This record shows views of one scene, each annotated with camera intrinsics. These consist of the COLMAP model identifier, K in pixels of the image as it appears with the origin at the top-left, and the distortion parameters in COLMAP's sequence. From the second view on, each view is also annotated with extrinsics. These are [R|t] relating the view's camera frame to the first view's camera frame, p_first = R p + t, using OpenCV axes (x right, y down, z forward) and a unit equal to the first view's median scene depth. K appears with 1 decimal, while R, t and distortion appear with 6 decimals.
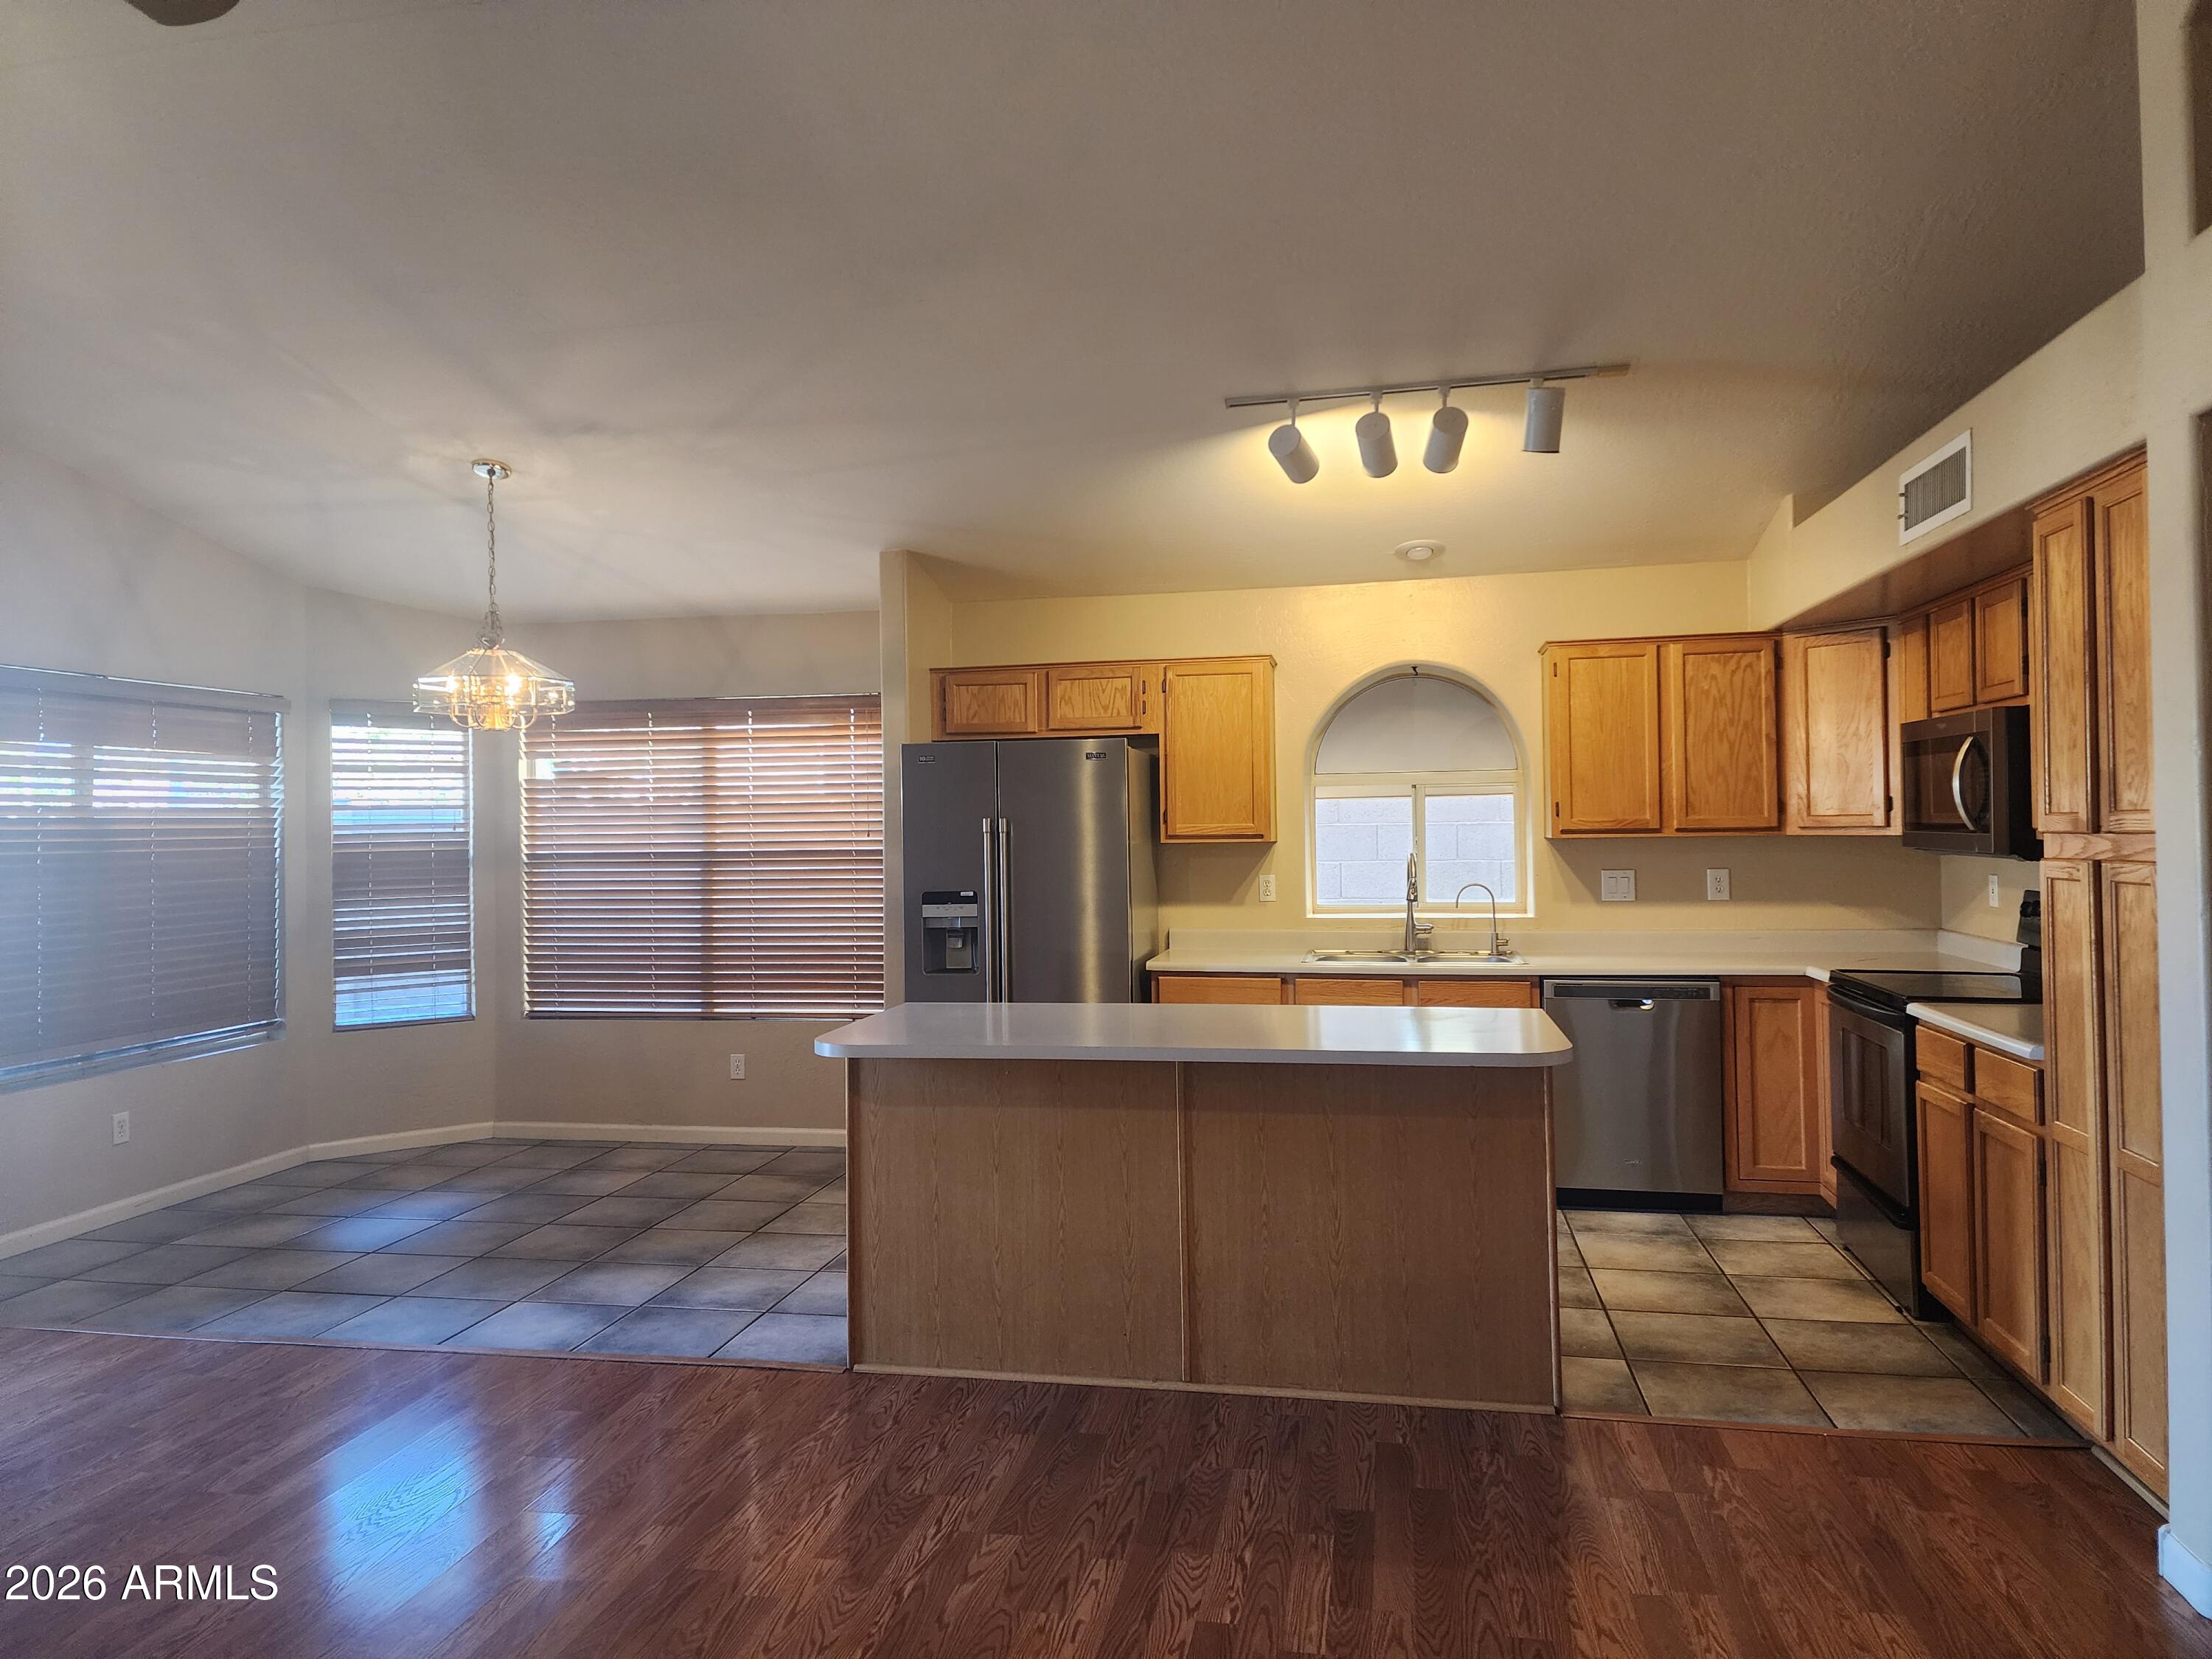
lens RADIAL K [[1470.0, 0, 1109.0], [0, 1470.0, 818.6], [0, 0, 1]] dist [0.100474, -0.097068]
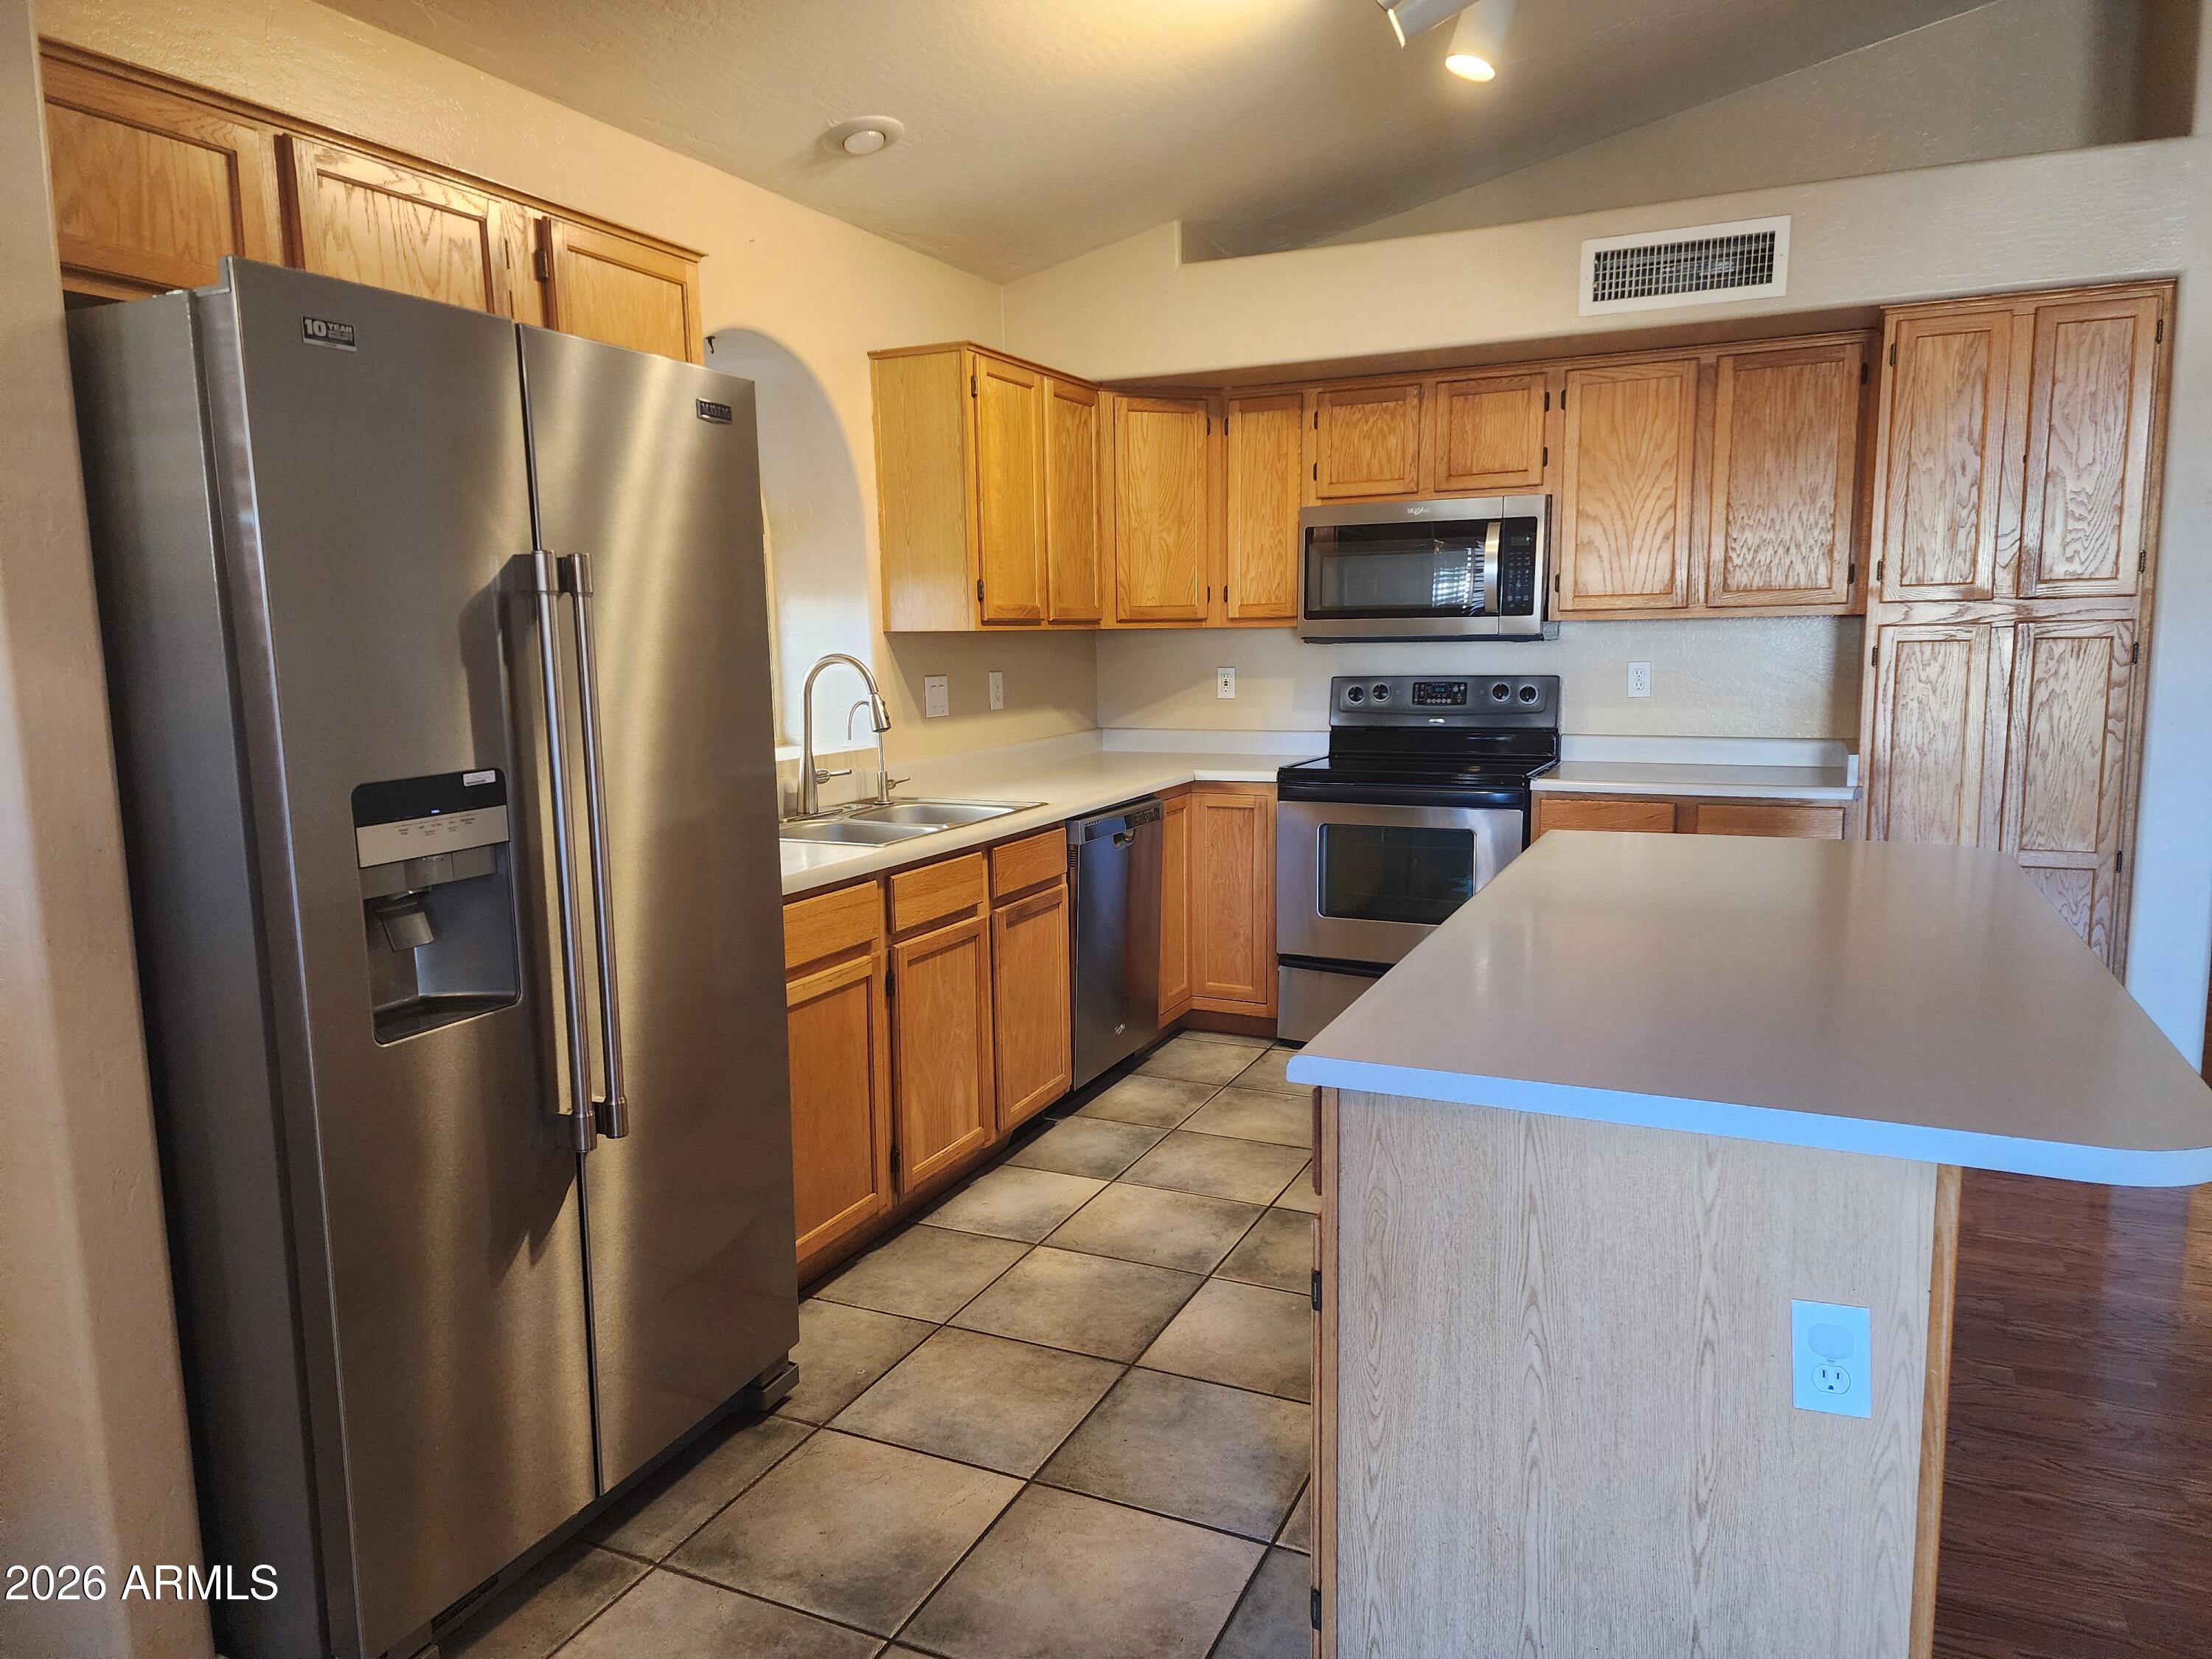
lens RADIAL K [[1465.3, 0, 1104.2], [0, 1465.3, 839.5], [0, 0, 1]] dist [0.092935, -0.090368]
pose [[0.240028, -0.127345, 0.962377, -0.394193], [0.007613, 0.991575, 0.129310, 0.022408], [-0.970736, -0.023711, 0.238975, 0.785753]]
